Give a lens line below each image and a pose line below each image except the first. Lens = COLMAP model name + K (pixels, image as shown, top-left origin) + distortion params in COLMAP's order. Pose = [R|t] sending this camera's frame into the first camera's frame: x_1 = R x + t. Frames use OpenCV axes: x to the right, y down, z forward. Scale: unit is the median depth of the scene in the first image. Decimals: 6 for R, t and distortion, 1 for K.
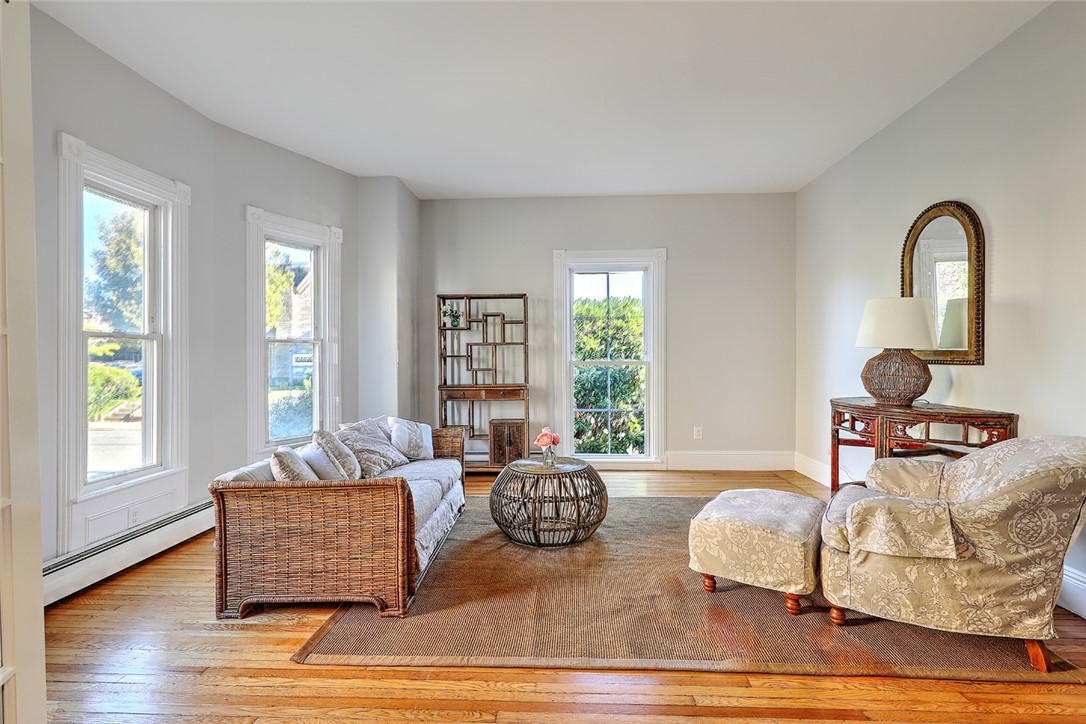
lens RADIAL K [[503.0, 0, 543.0], [0, 503.0, 362.0], [0, 0, 1]] dist [0.001584, 0.000262]
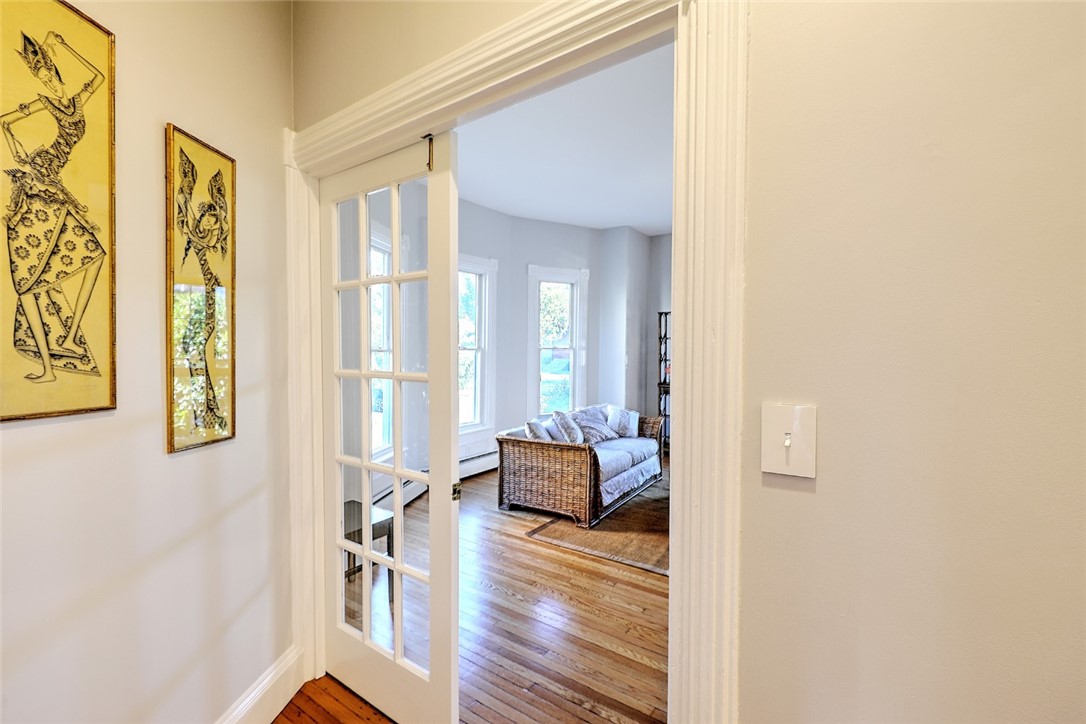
lens RADIAL K [[471.4, 0, 545.7], [0, 471.4, 363.5], [0, 0, 1]] dist [-0.000562, -0.000173]
pose [[0.844332, 0.023440, -0.535307, 0.391321], [-0.009319, 0.999534, 0.029069, -0.070814], [0.535739, -0.019555, 0.844157, -0.337543]]
